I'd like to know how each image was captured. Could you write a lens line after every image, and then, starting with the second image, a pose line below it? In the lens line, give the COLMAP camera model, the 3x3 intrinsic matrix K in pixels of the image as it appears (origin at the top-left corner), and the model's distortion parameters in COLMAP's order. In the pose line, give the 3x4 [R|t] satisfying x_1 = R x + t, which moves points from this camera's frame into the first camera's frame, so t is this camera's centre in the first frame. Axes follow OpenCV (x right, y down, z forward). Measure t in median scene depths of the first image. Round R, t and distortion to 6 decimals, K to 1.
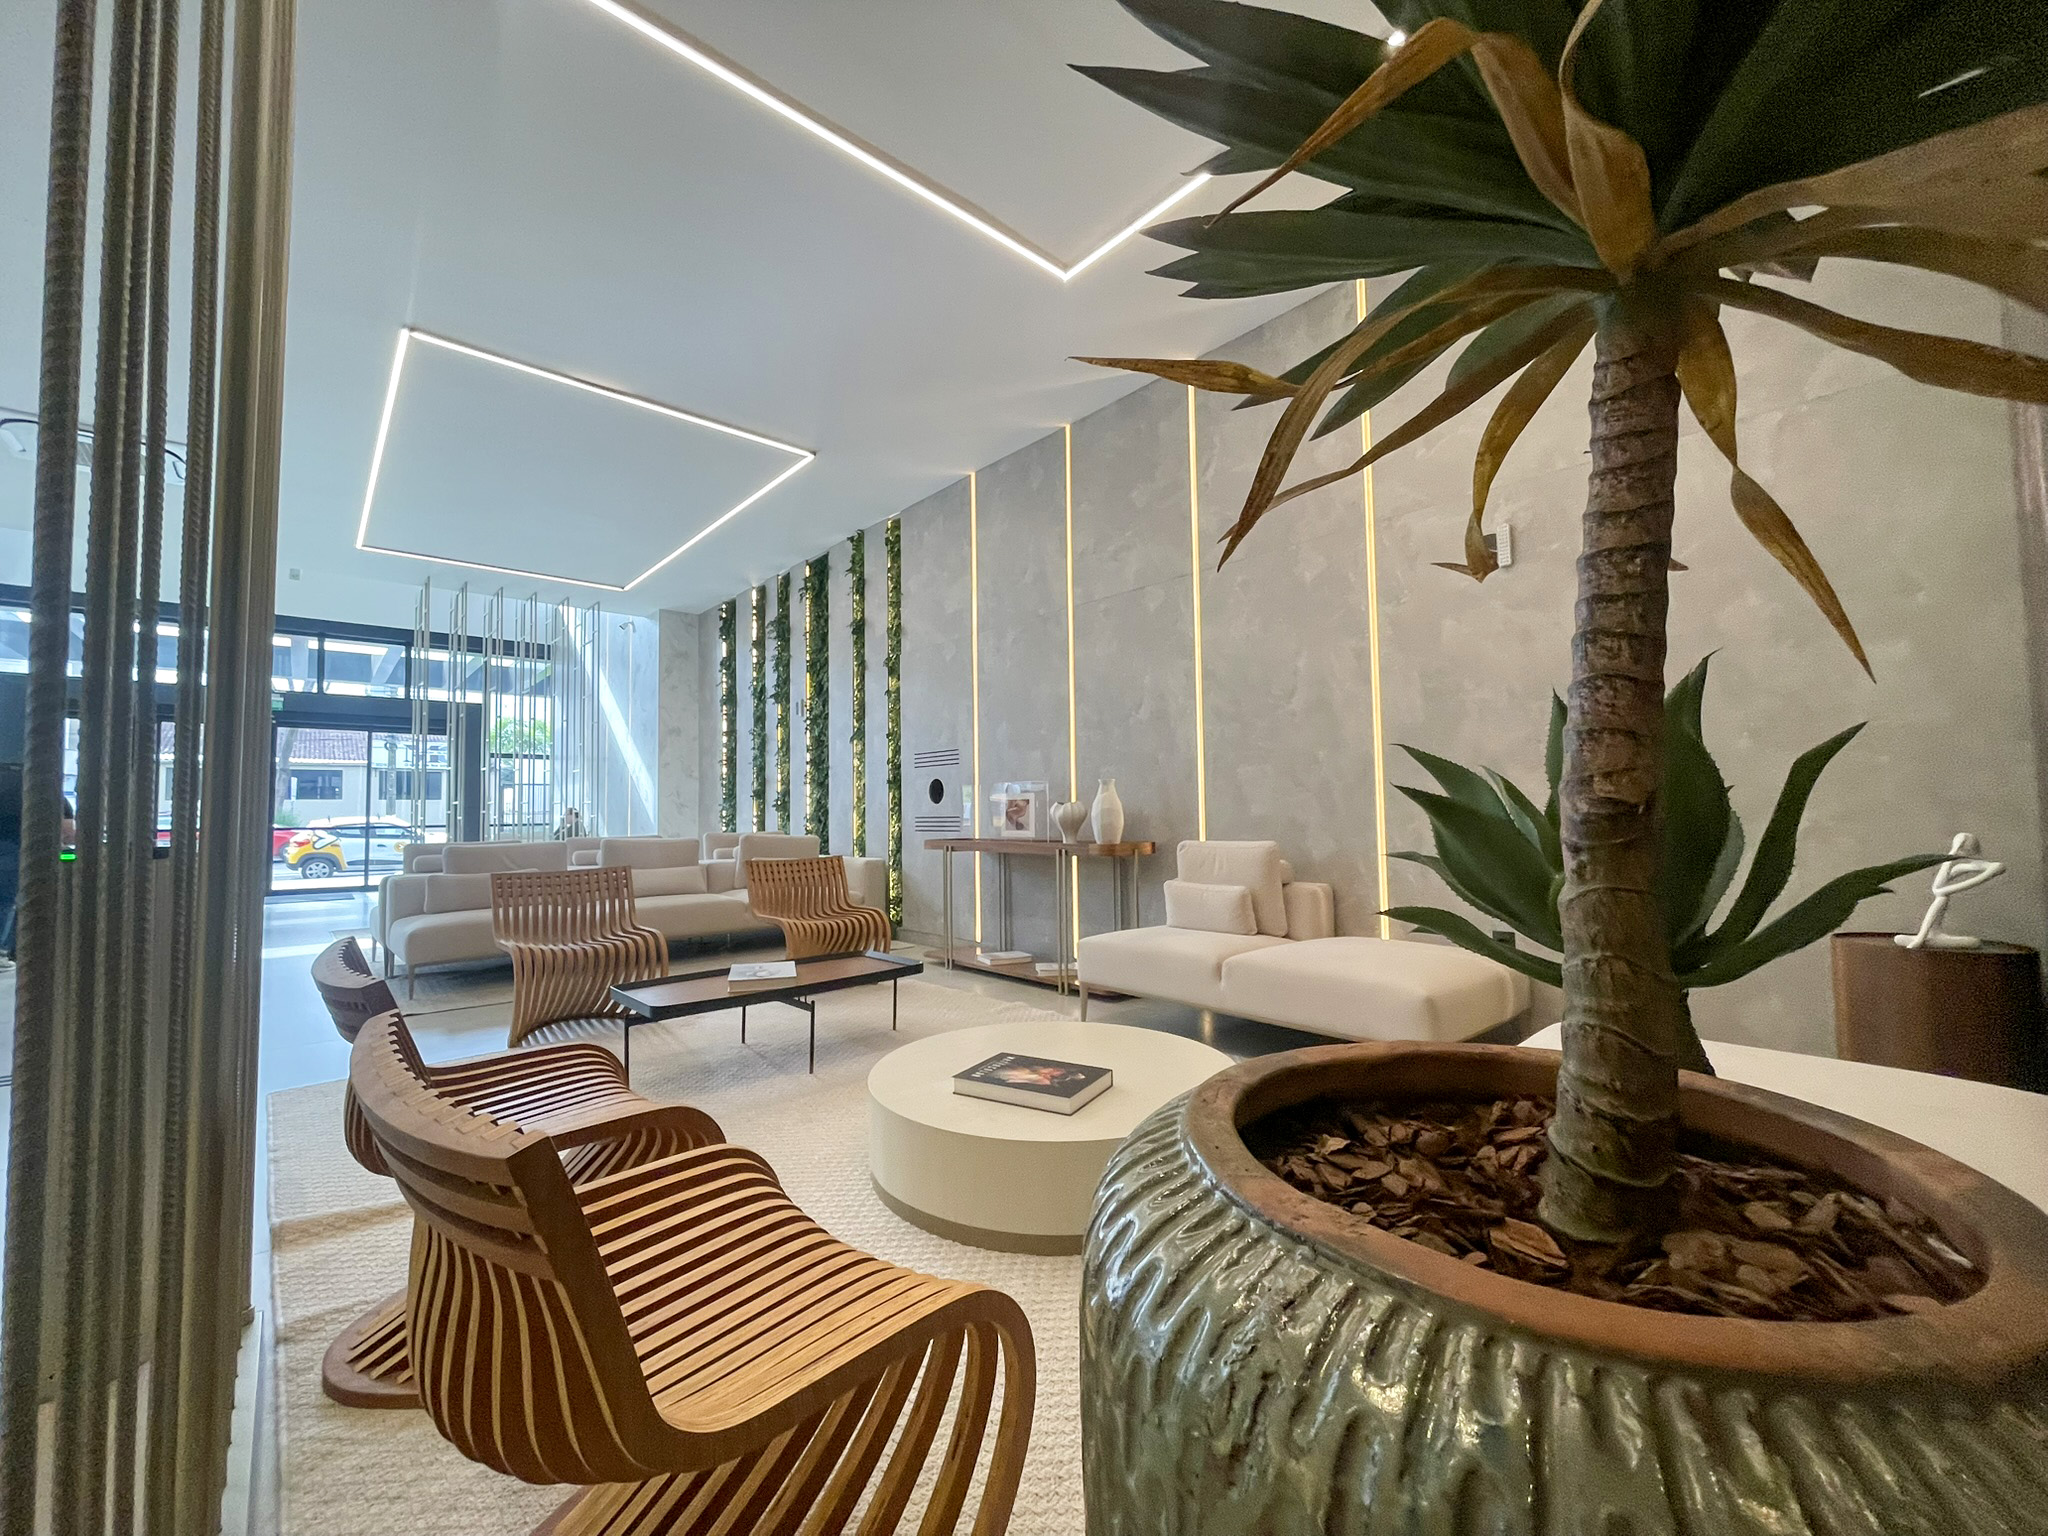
lens RADIAL K [[821.2, 0, 1023.6], [0, 821.2, 774.2], [0, 0, 1]] dist [-0.001889, -0.000205]
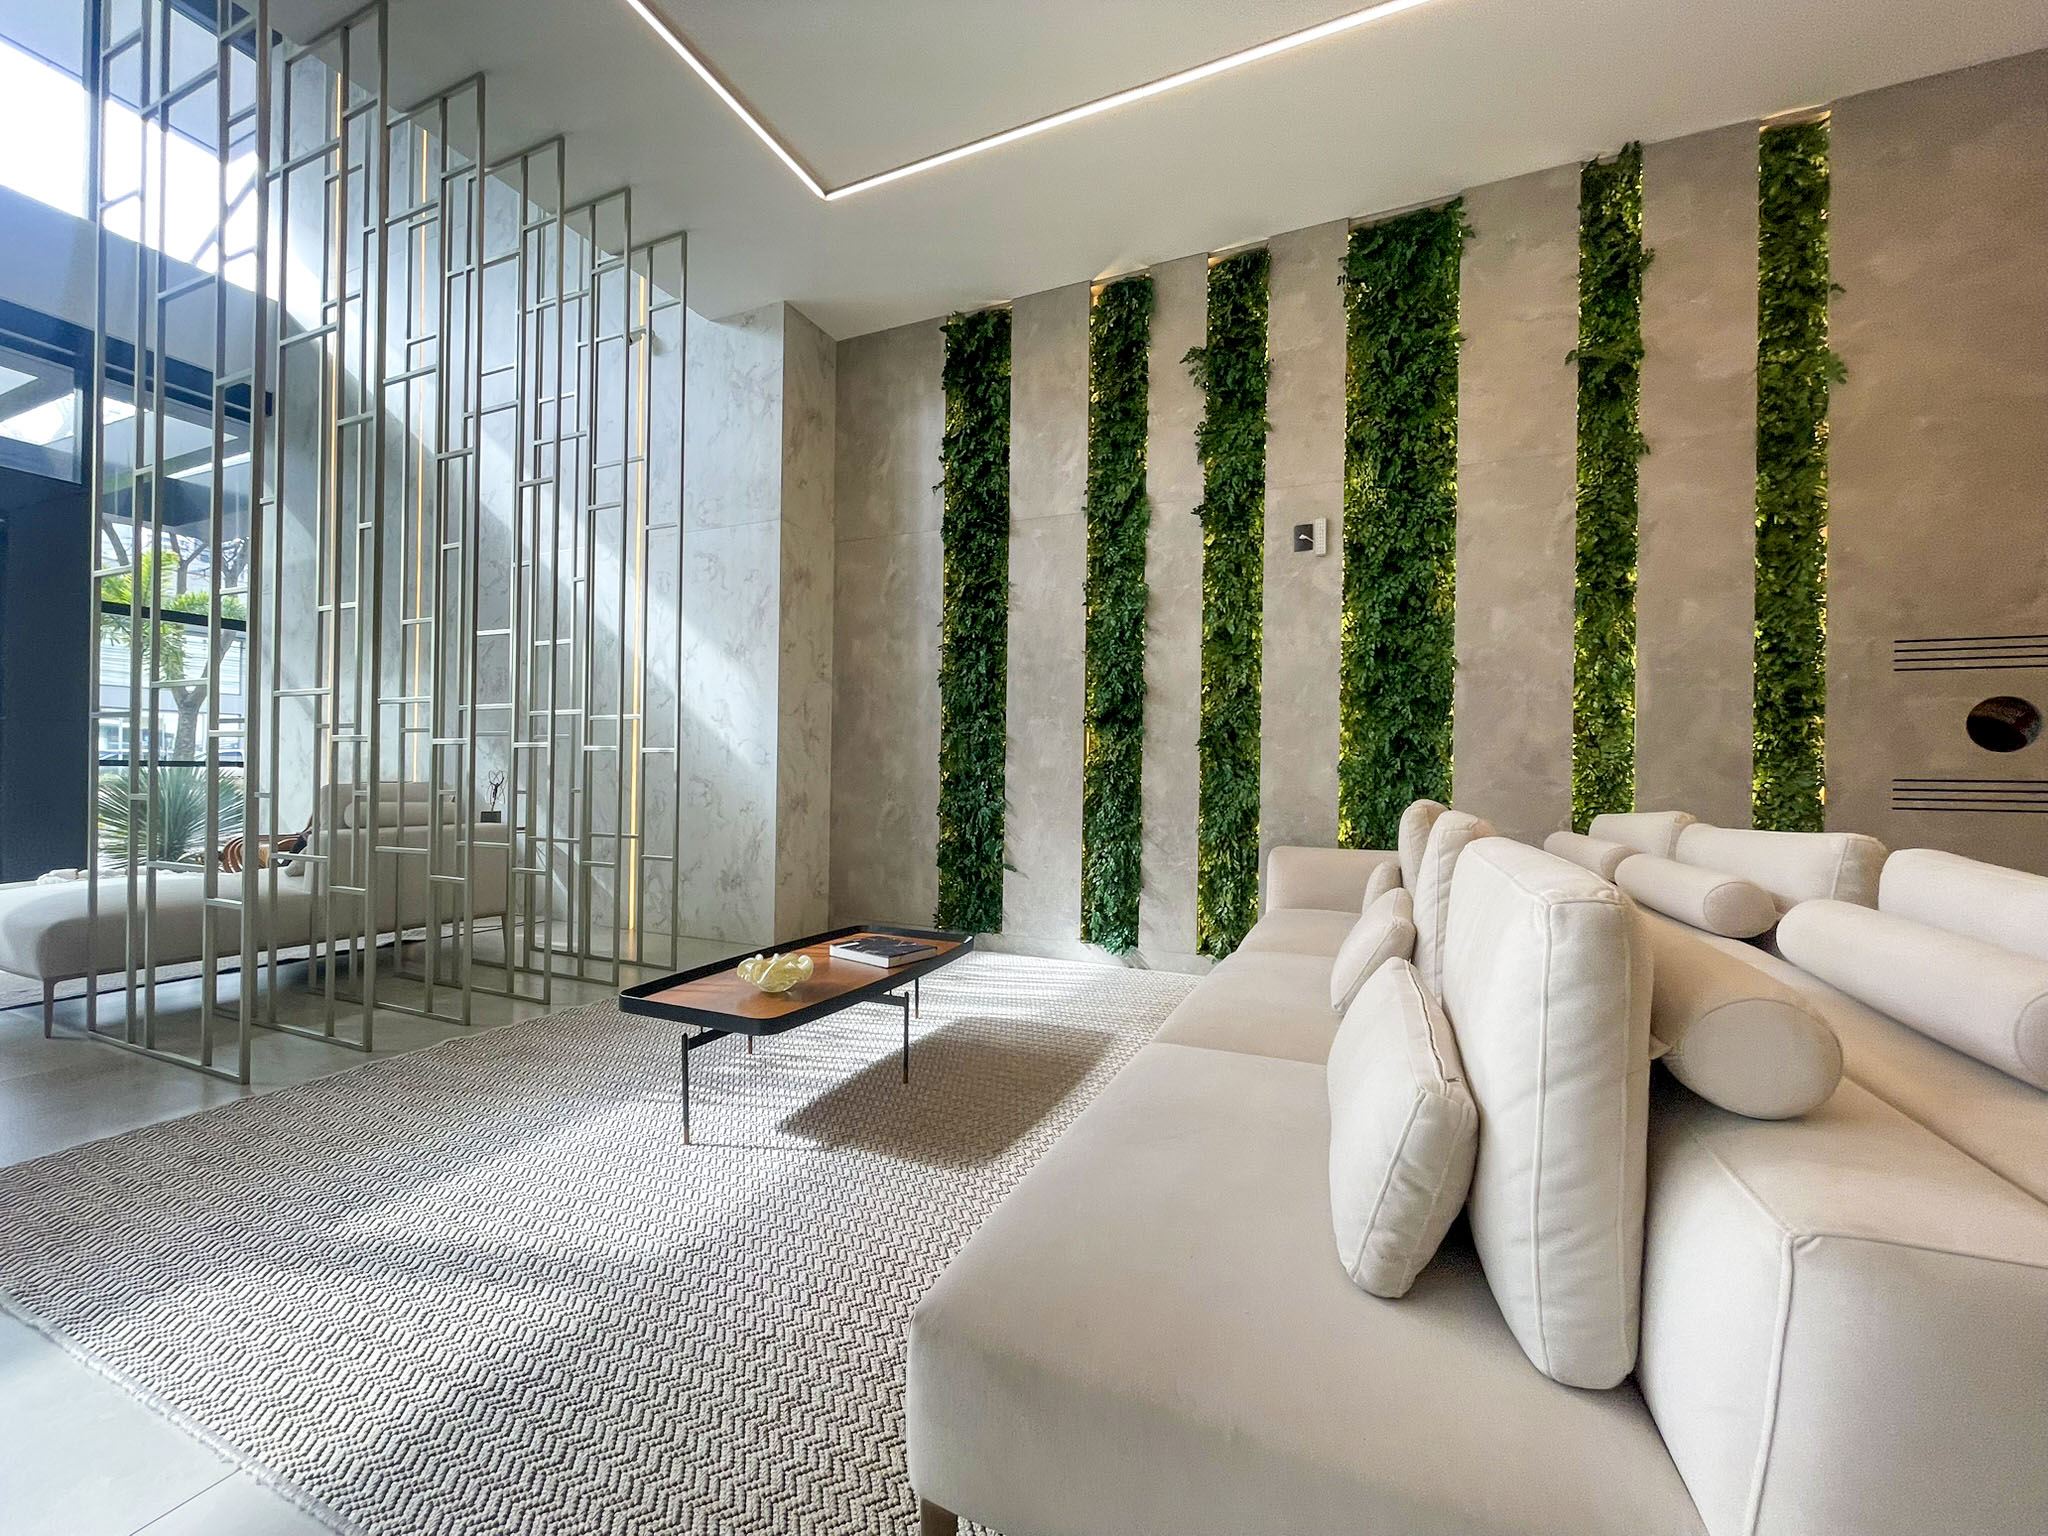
lens RADIAL K [[821.2, 0, 1023.6], [0, 821.2, 774.2], [0, 0, 1]] dist [-0.001889, -0.000205]
pose [[0.911386, 0.036542, 0.409927, -0.780487], [-0.052433, 0.998243, 0.027587, 0.063613], [-0.408199, -0.046636, 0.911701, 0.811400]]
